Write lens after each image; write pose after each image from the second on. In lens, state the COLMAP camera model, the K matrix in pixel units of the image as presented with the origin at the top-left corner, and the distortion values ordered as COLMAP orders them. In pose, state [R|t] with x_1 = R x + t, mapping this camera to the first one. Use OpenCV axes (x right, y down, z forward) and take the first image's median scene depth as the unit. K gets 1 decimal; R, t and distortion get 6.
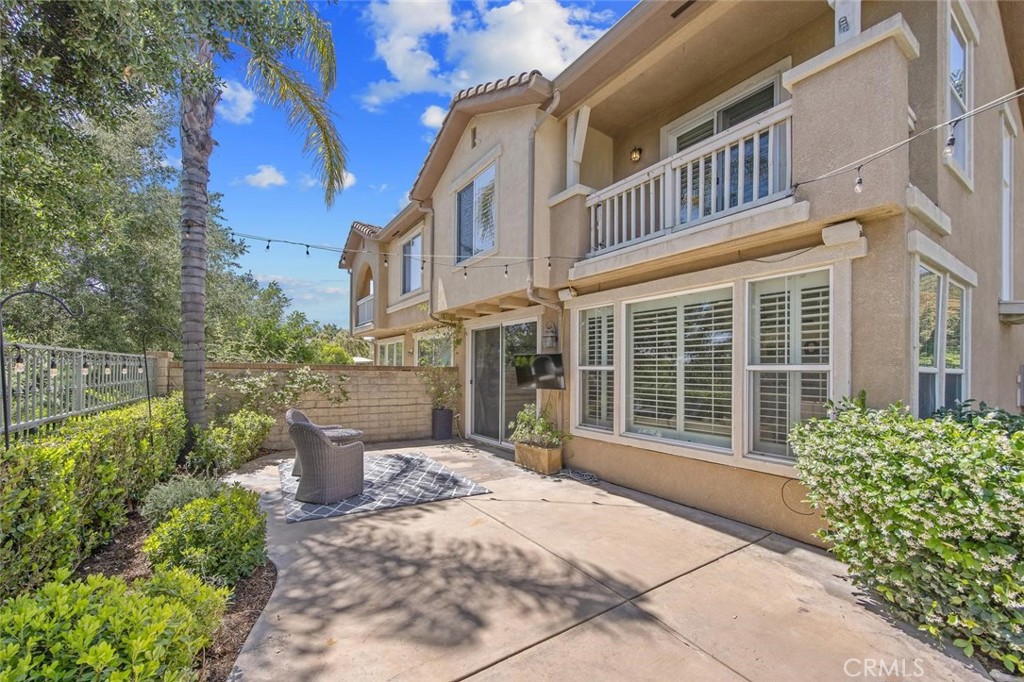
lens RADIAL K [[412.0, 0, 509.9], [0, 412.0, 368.0], [0, 0, 1]] dist [-0.000081, -0.000014]
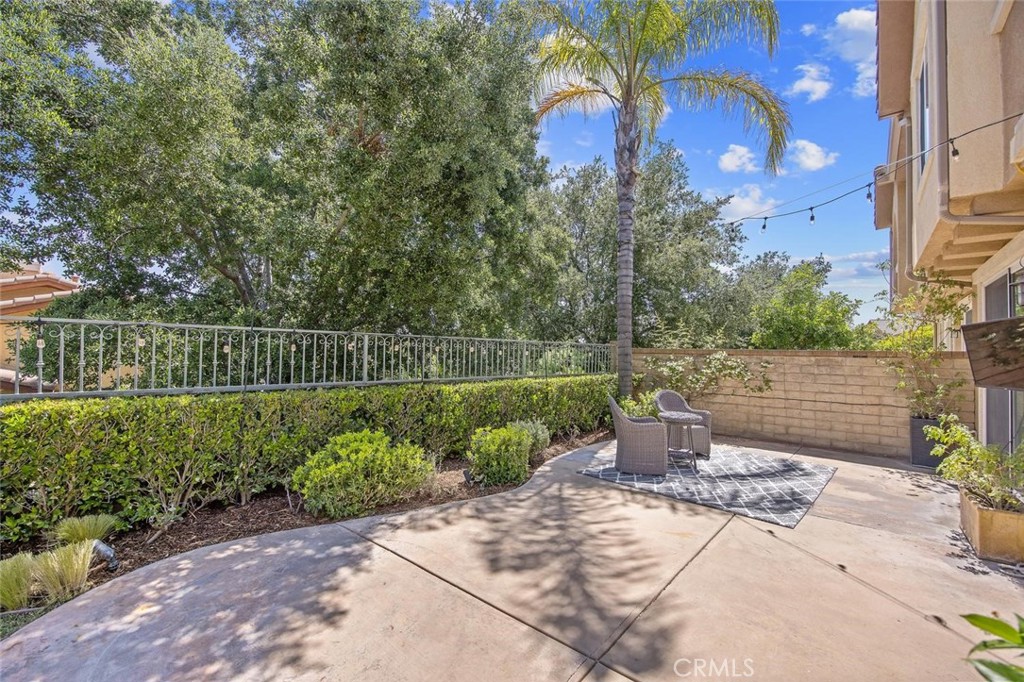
lens RADIAL K [[430.7, 0, 497.1], [0, 430.7, 342.6], [0, 0, 1]] dist [-0.001364, -0.000447]
pose [[0.259147, -0.027319, -0.965451, 0.518258], [-0.004852, 0.999550, -0.029586, 0.011266], [0.965826, 0.012351, 0.258898, 0.308100]]
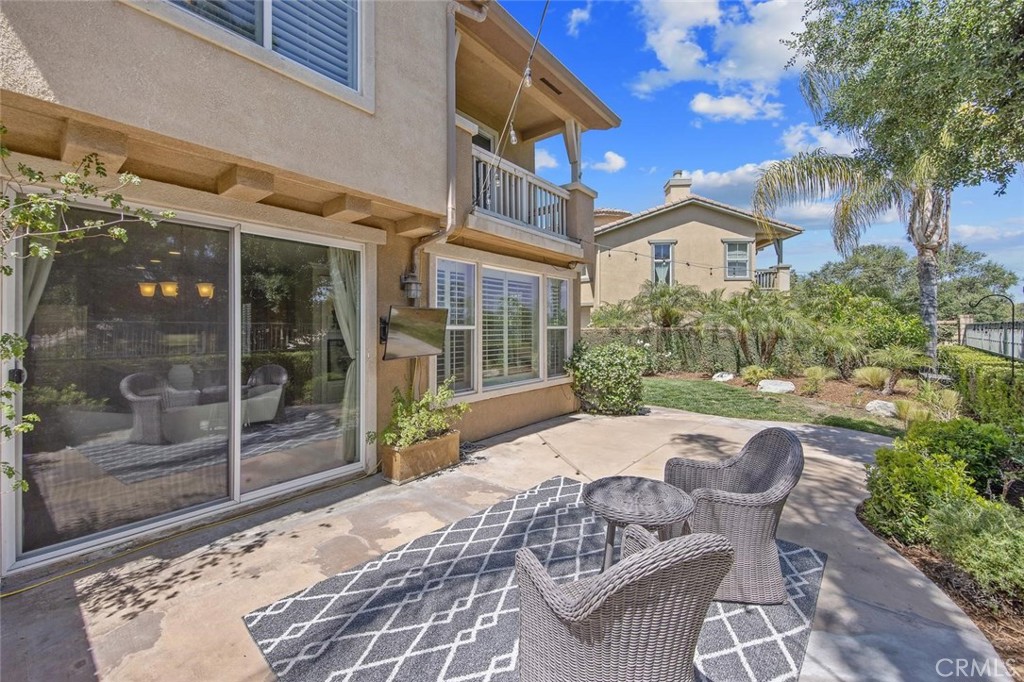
lens RADIAL K [[405.9, 0, 517.8], [0, 405.9, 330.1], [0, 0, 1]] dist [0.000382, 0.000027]
pose [[-0.310578, -0.007564, 0.950518, -0.765493], [-0.008195, 0.999952, 0.005279, 0.000571], [-0.950512, -0.006150, -0.310626, 1.274771]]
